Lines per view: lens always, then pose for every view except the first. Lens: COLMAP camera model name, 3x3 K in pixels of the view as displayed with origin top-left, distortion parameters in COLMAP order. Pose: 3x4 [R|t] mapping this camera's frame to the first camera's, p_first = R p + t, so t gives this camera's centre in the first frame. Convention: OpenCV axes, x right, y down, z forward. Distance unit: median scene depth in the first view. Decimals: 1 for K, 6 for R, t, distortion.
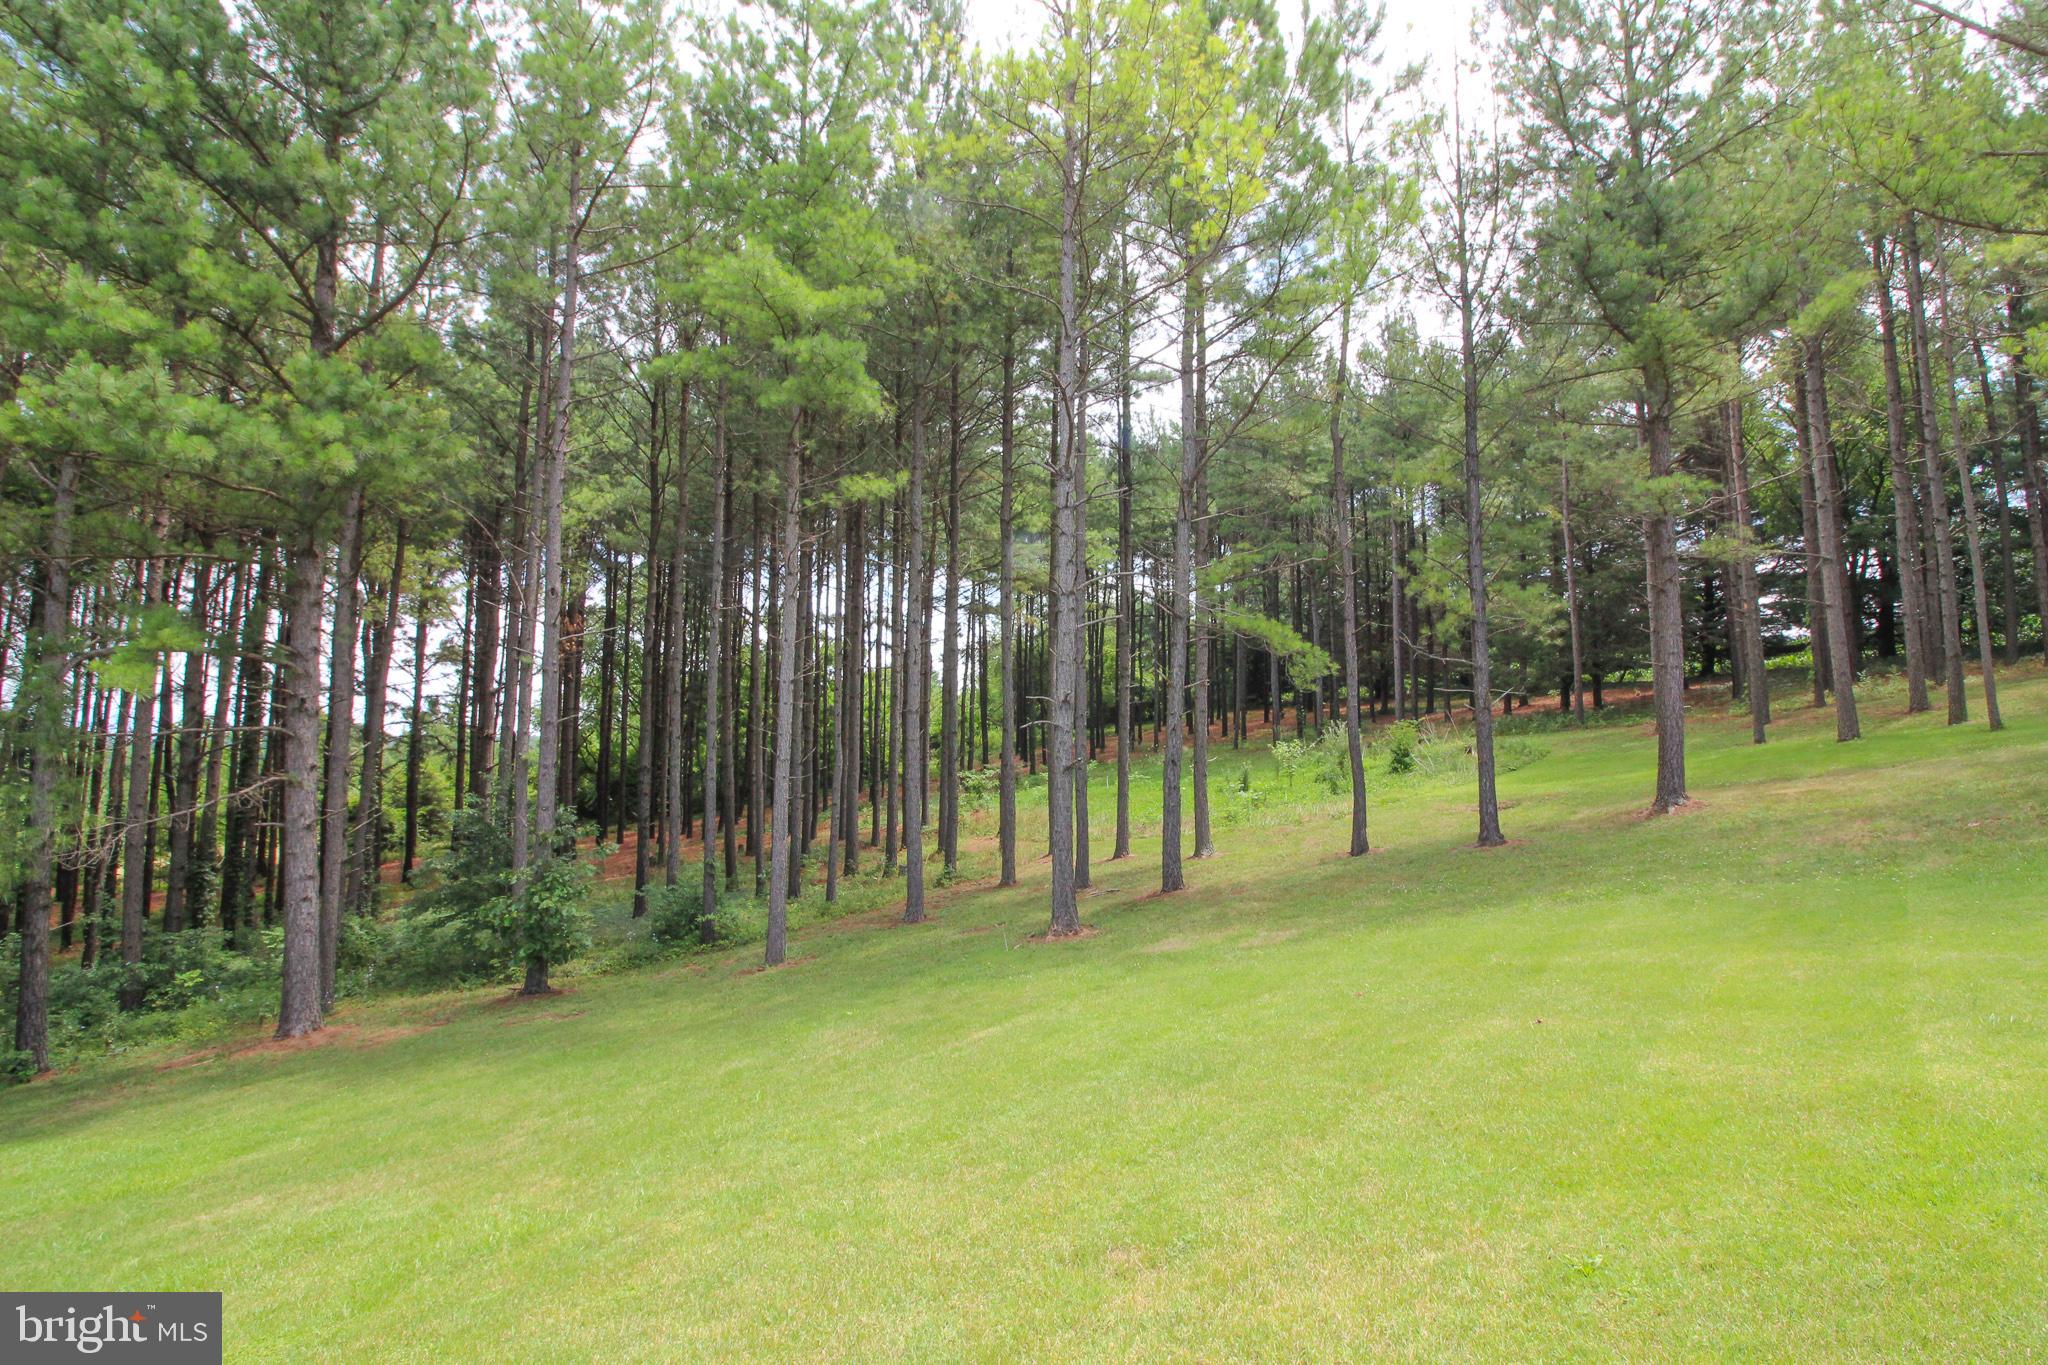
lens RADIAL K [[949.3, 0, 1026.7], [0, 949.3, 669.7], [0, 0, 1]] dist [-0.000286, -0.013371]
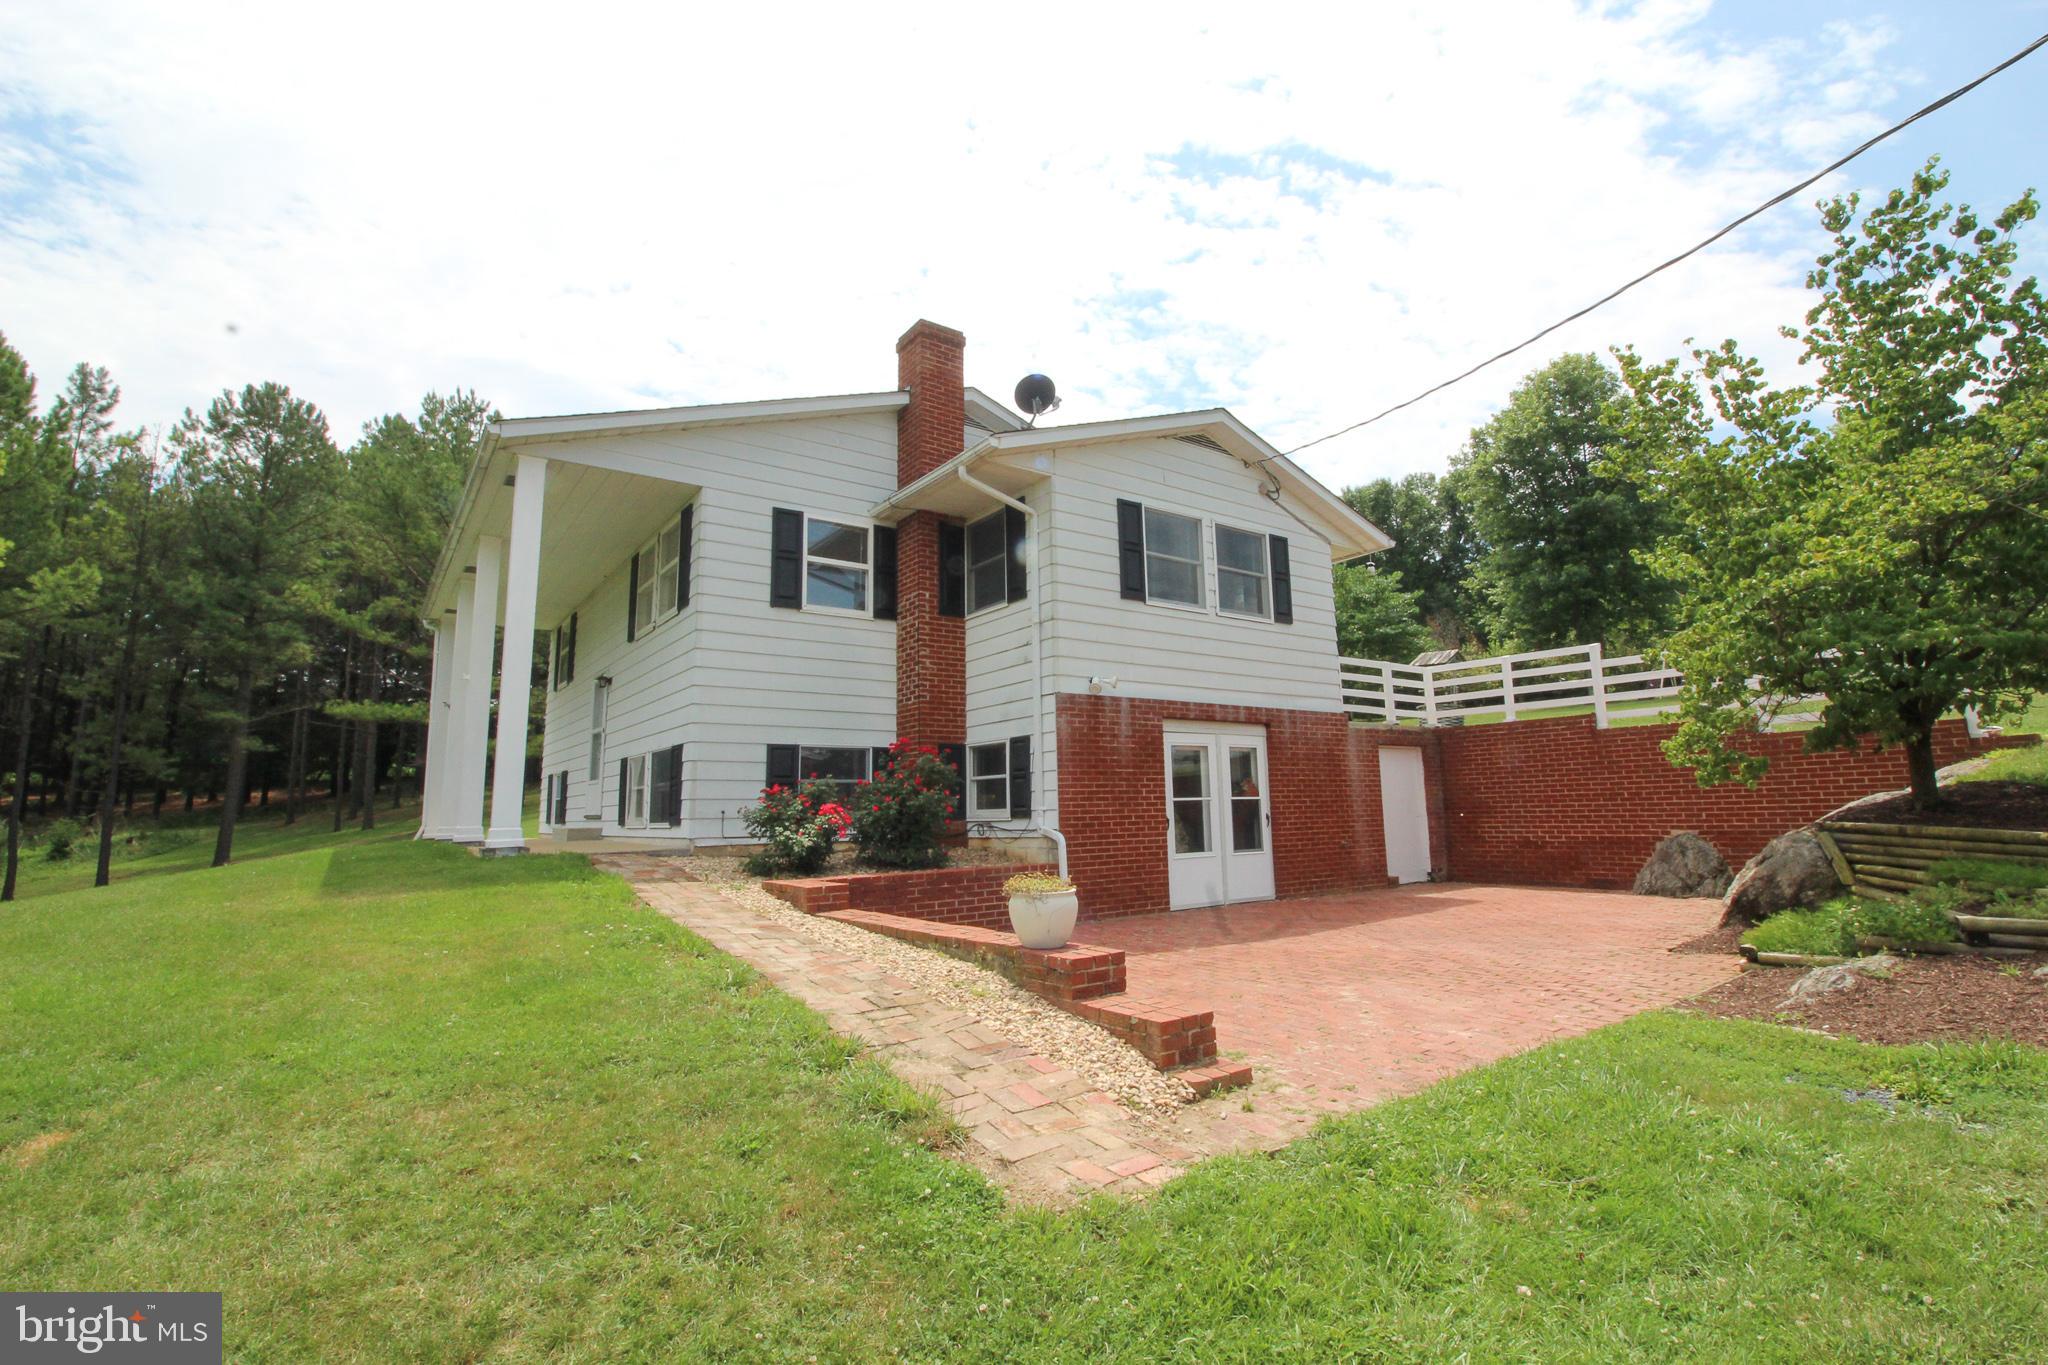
lens RADIAL K [[961.3, 0, 1031.8], [0, 961.3, 669.3], [0, 0, 1]] dist [-0.010515, -0.006947]
pose [[0.408938, 0.126333, 0.903775, -0.275935], [-0.046957, 0.991972, -0.117414, -0.065767], [-0.911353, 0.005576, 0.411588, -0.806429]]
